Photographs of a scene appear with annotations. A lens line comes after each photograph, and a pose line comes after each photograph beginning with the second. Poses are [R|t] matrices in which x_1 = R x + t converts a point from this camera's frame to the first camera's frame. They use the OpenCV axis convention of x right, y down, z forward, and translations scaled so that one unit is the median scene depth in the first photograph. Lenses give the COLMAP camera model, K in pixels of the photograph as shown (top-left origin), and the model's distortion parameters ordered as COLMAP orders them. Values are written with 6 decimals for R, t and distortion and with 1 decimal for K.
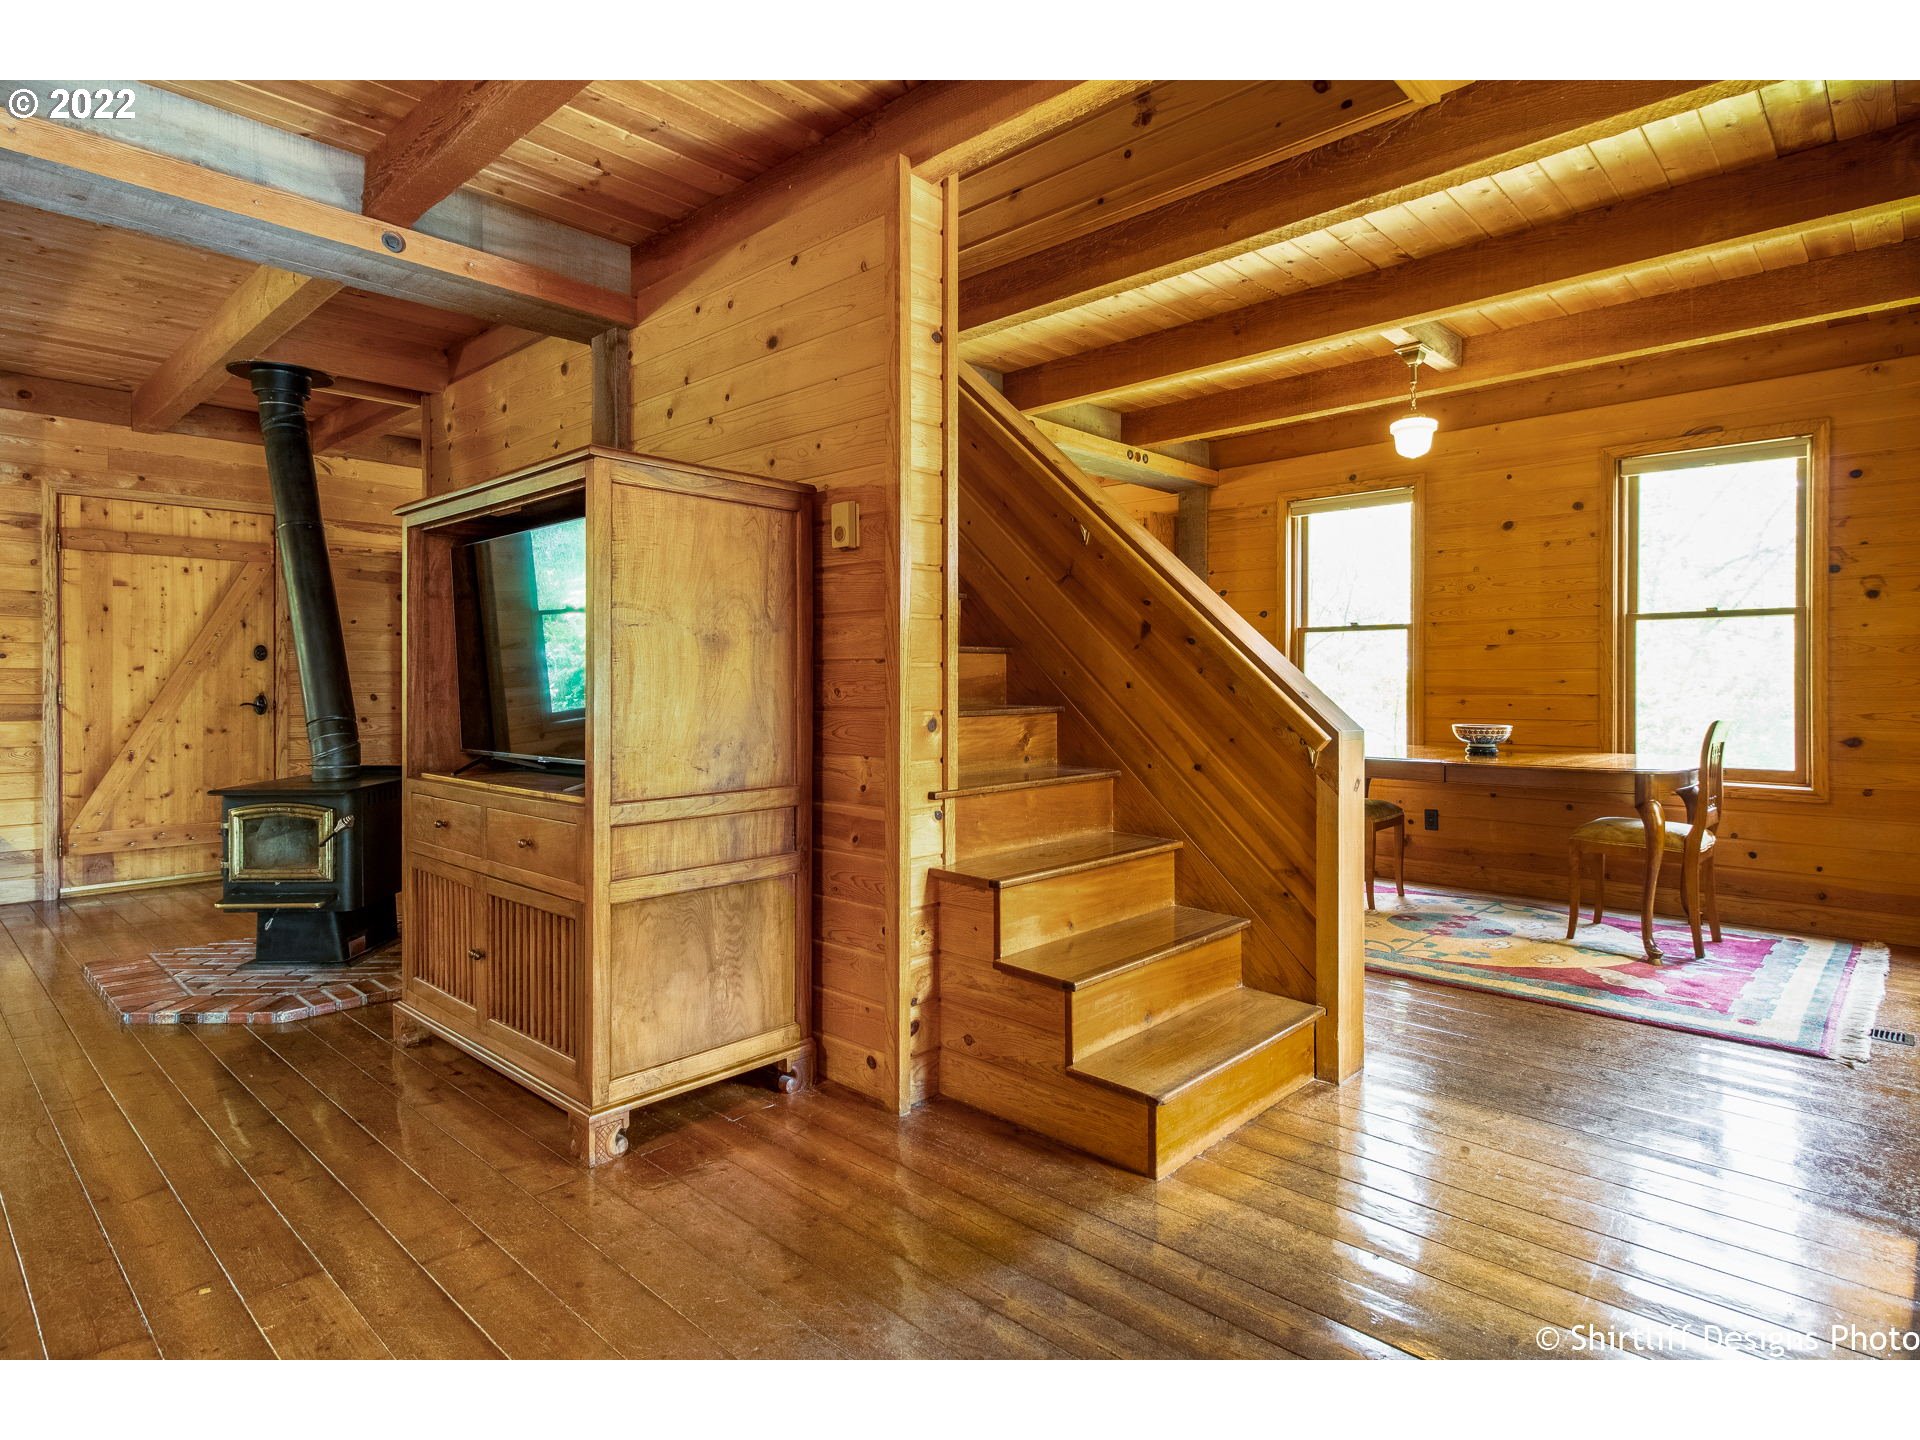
lens RADIAL K [[1059.3, 0, 963.4], [0, 1059.3, 706.4], [0, 0, 1]] dist [-0.001677, -0.000093]
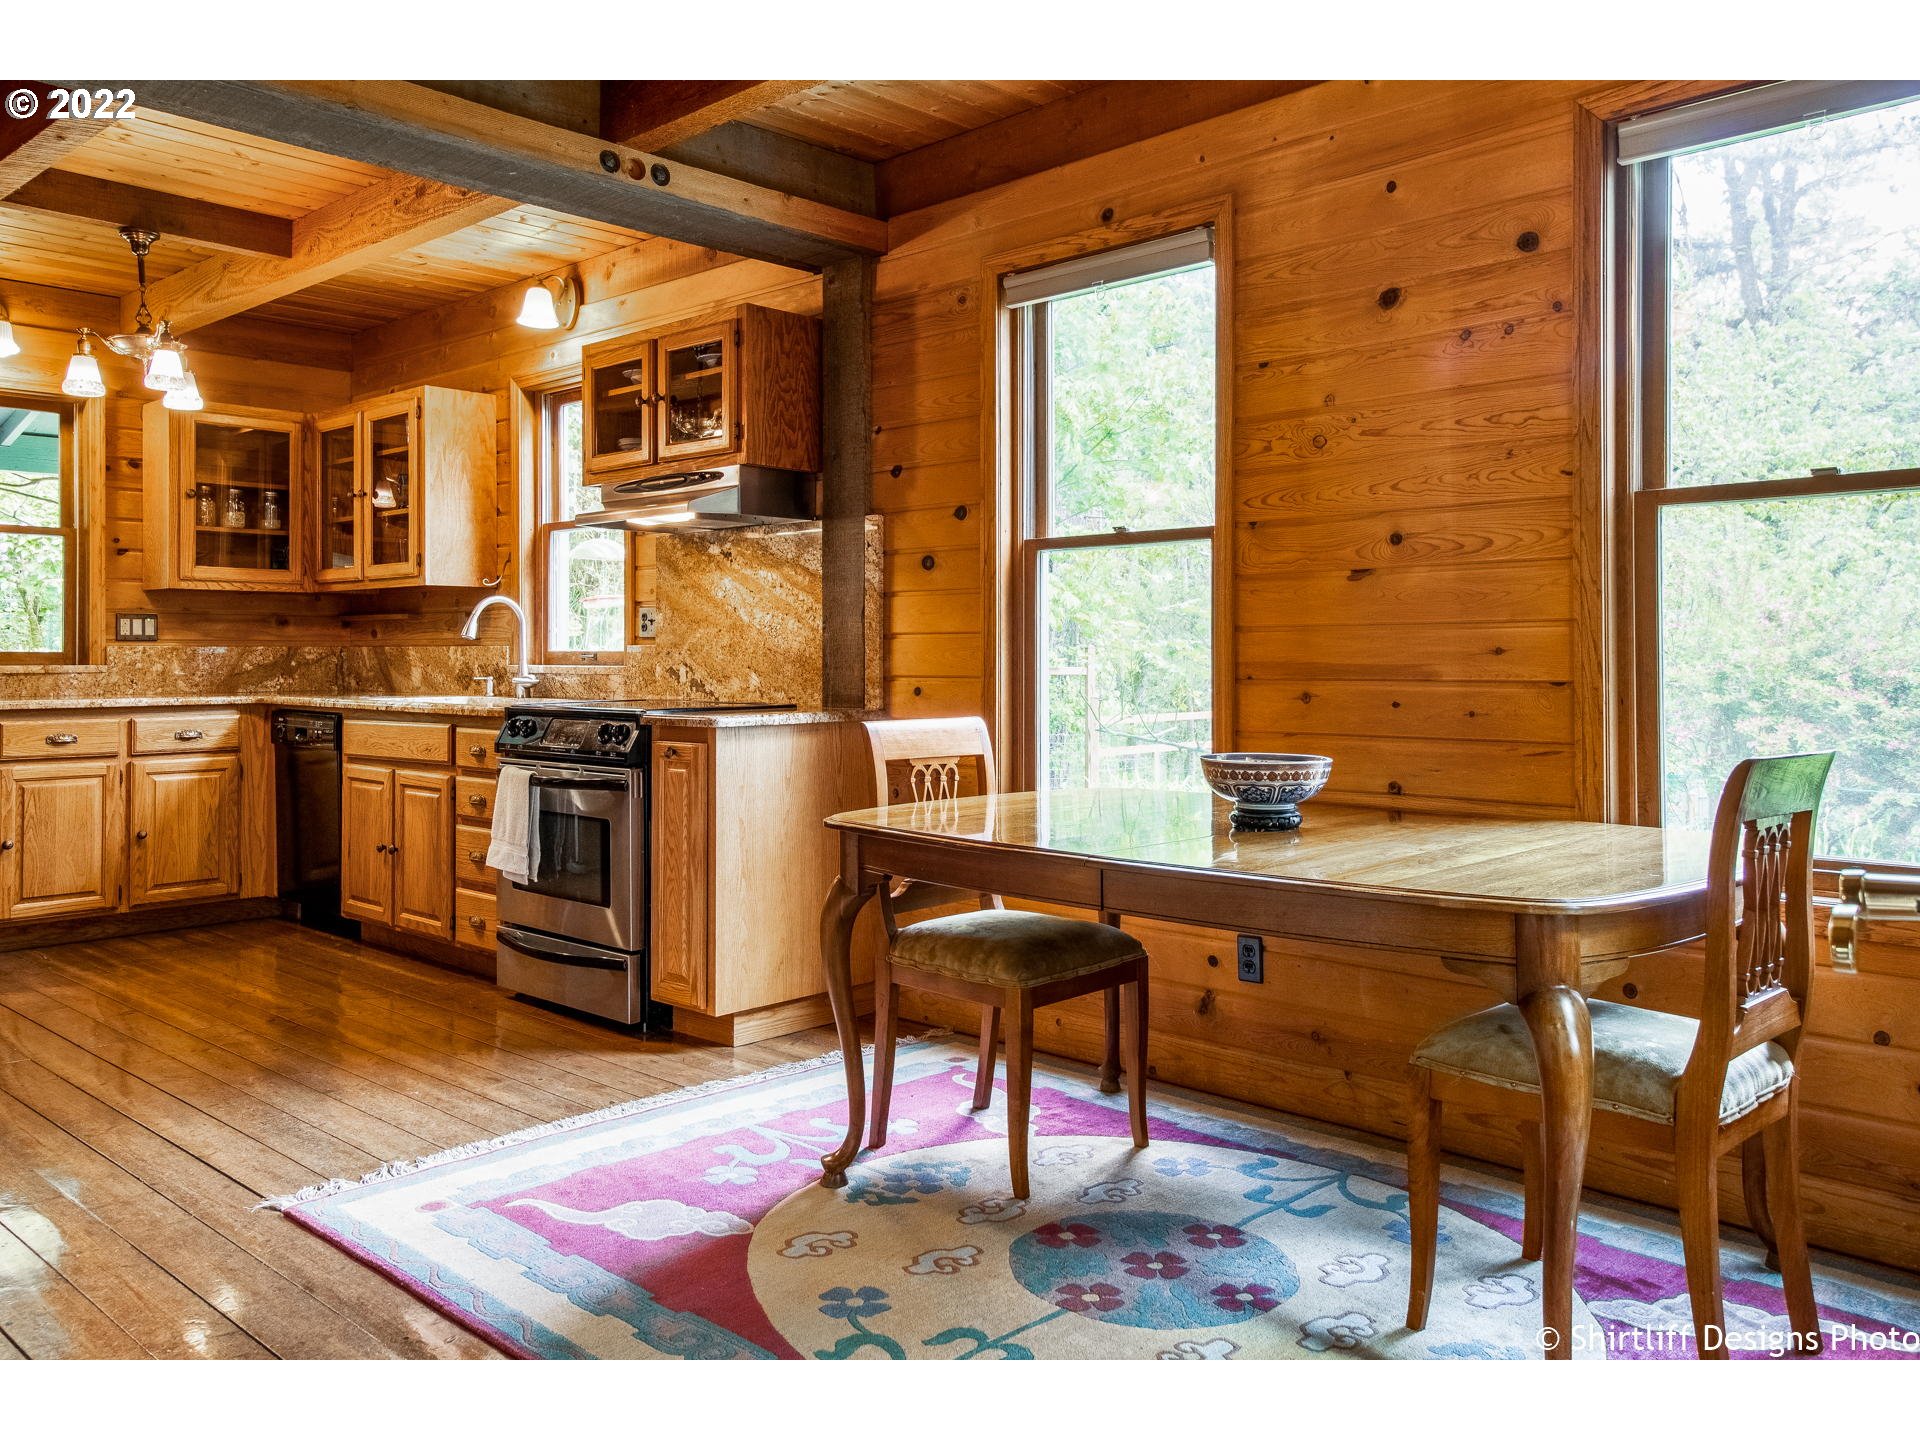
lens RADIAL K [[1544.5, 0, 954.2], [0, 1544.5, 656.5], [0, 0, 1]] dist [0.044745, -0.002331]
pose [[0.999916, -0.000678, -0.012970, 0.331267], [0.000413, 0.999792, -0.020371, -0.008307], [0.012981, 0.020364, 0.999708, 0.343994]]
